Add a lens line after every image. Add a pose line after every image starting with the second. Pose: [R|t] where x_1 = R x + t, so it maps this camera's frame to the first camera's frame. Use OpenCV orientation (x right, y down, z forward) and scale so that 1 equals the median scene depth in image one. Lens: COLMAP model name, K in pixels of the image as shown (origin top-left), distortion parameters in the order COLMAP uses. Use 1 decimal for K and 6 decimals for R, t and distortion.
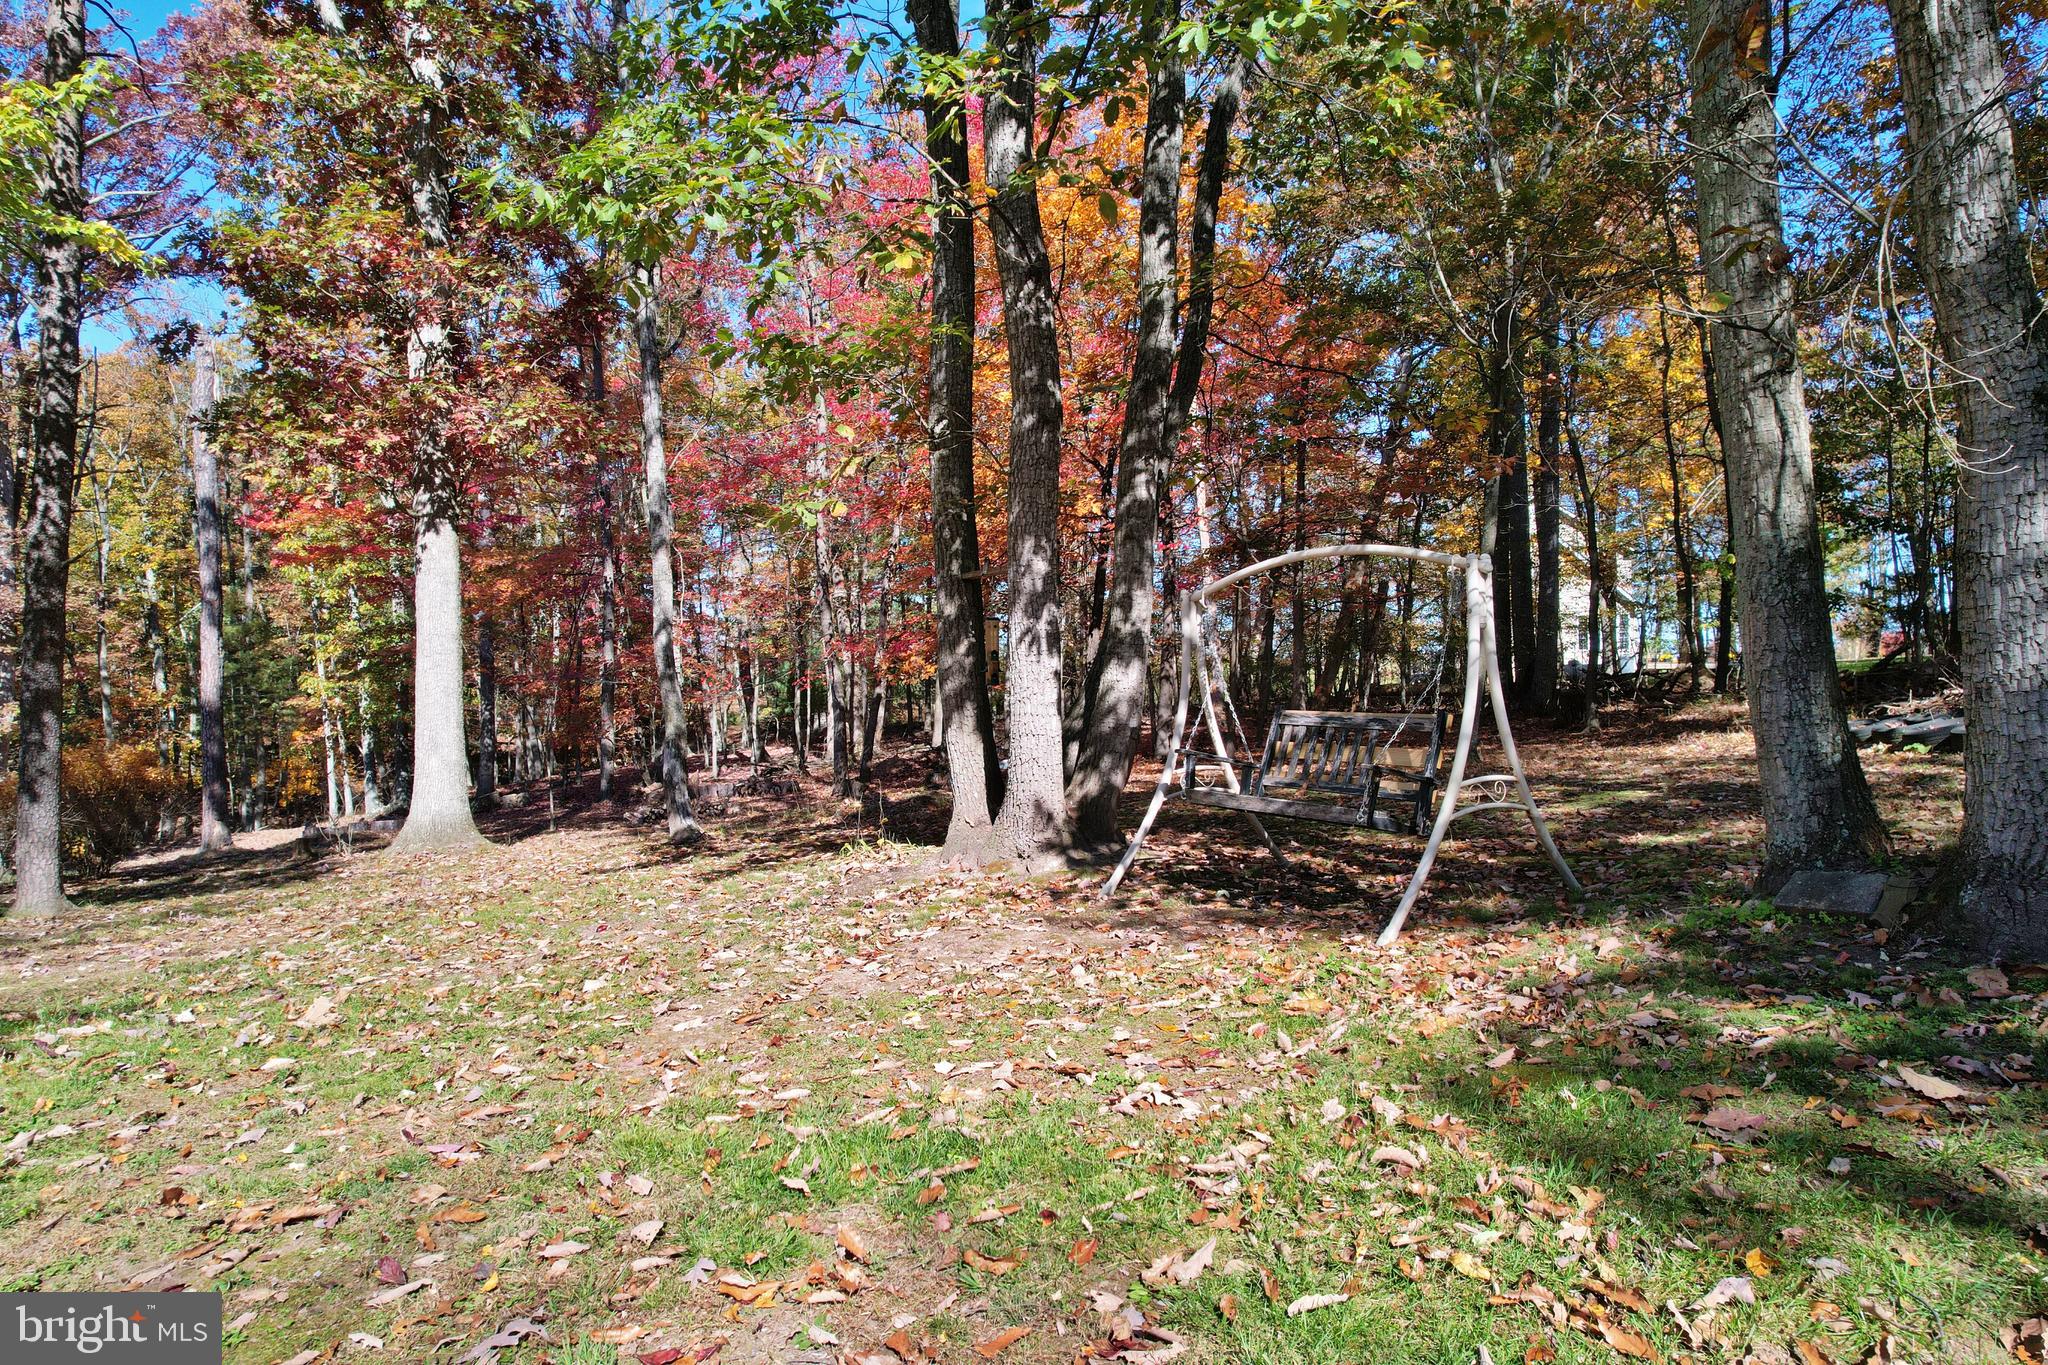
lens RADIAL K [[1307.2, 0, 1031.1], [0, 1307.2, 693.1], [0, 0, 1]] dist [-0.072531, 0.068594]
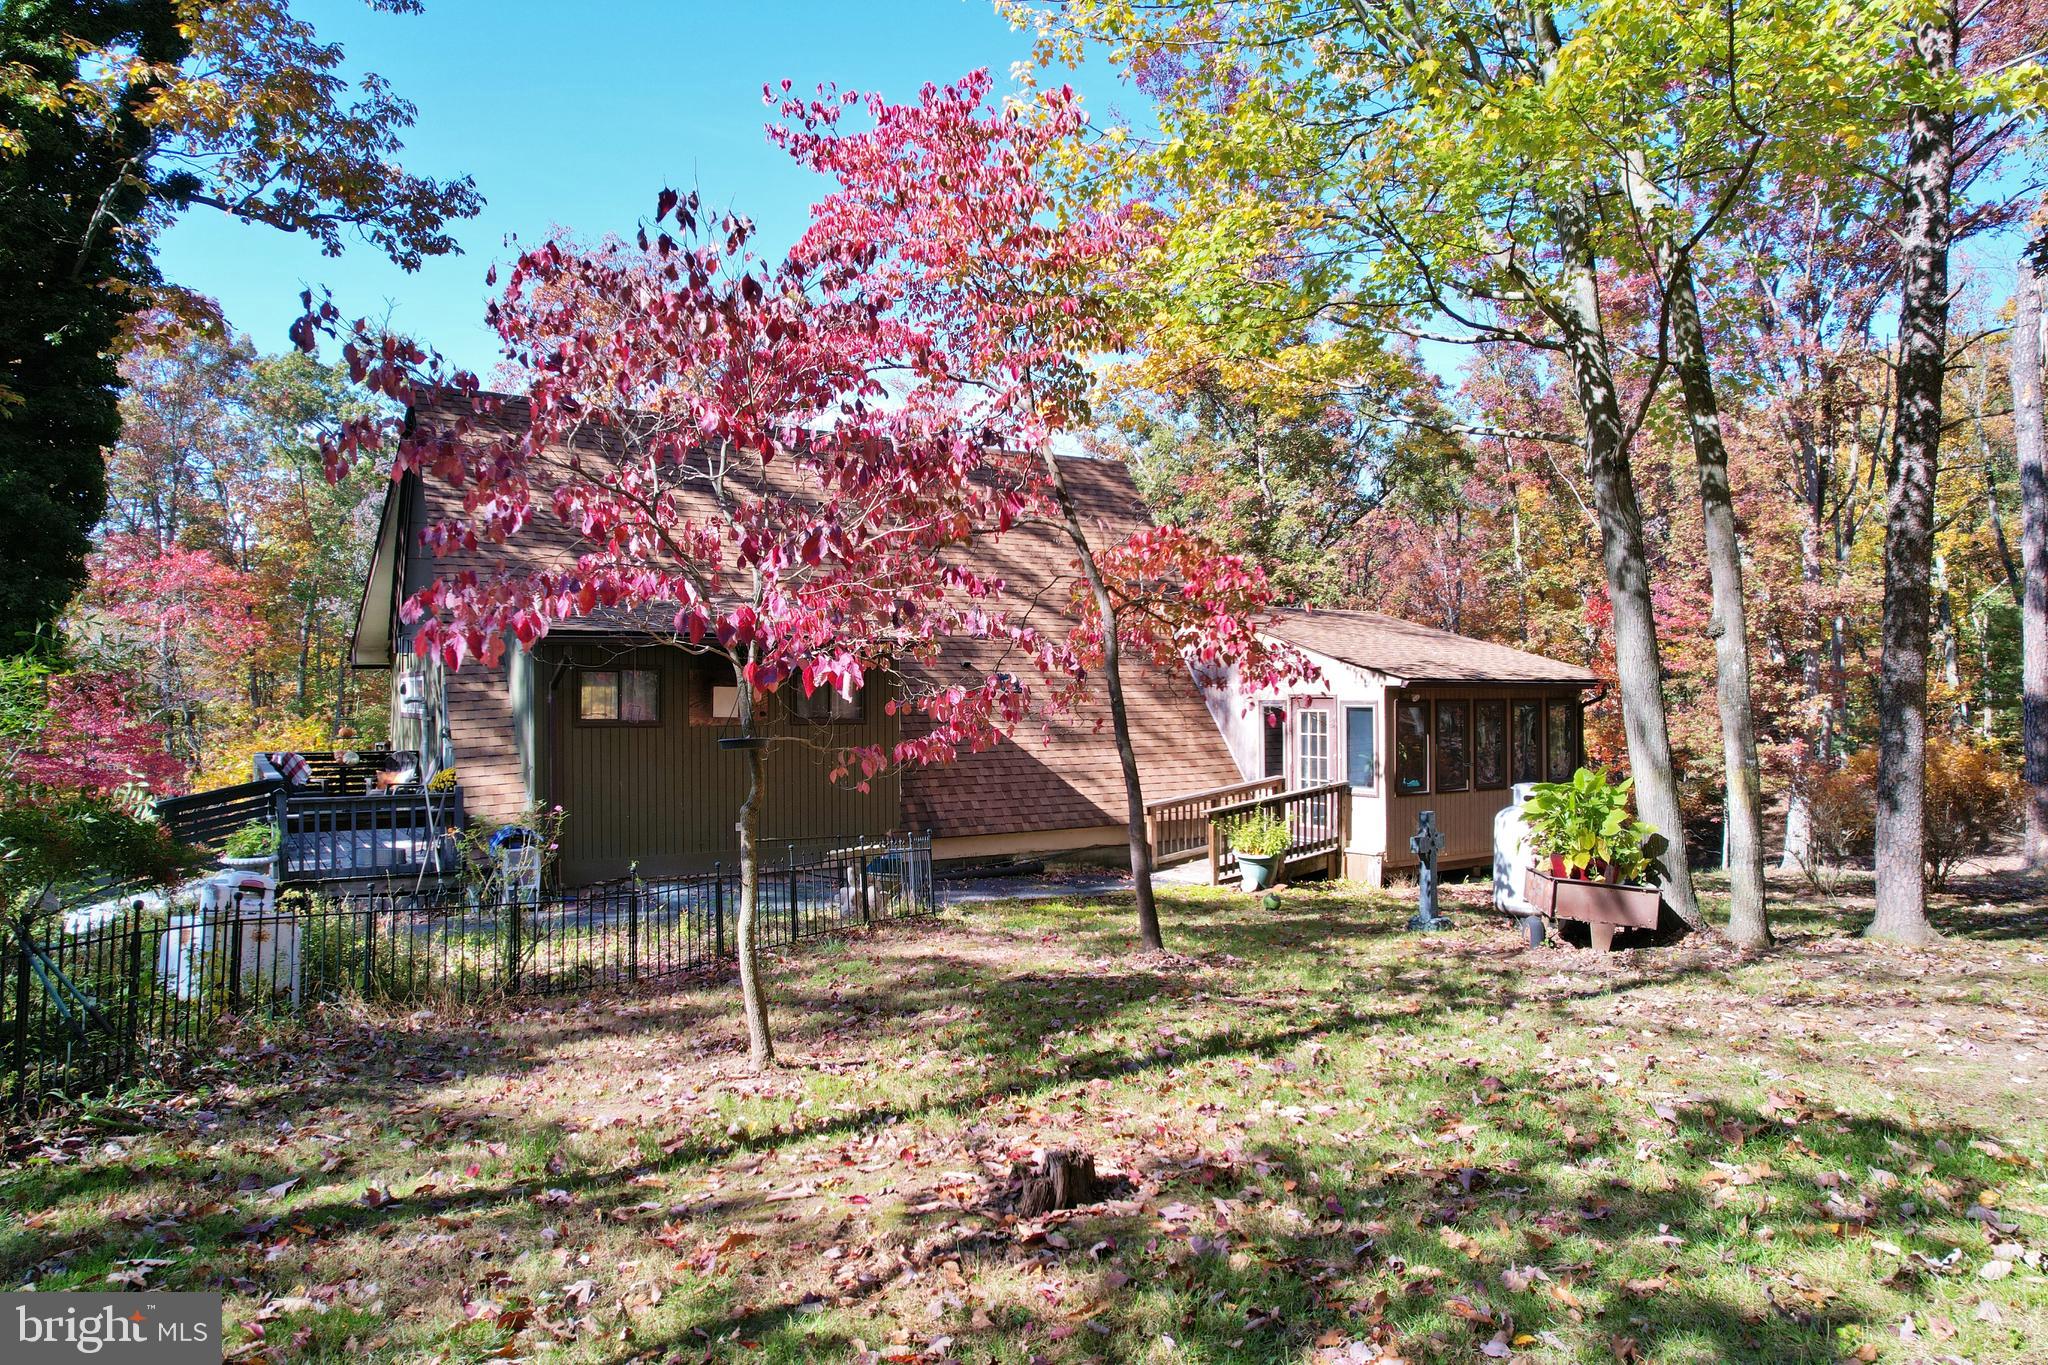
lens RADIAL K [[1307.2, 0, 1031.1], [0, 1307.2, 693.1], [0, 0, 1]] dist [-0.072531, 0.068594]
pose [[0.356294, 0.001421, -0.934373, -0.173530], [0.003110, 0.999992, 0.002707, 0.000632], [0.934369, -0.003870, 0.356287, 0.142434]]
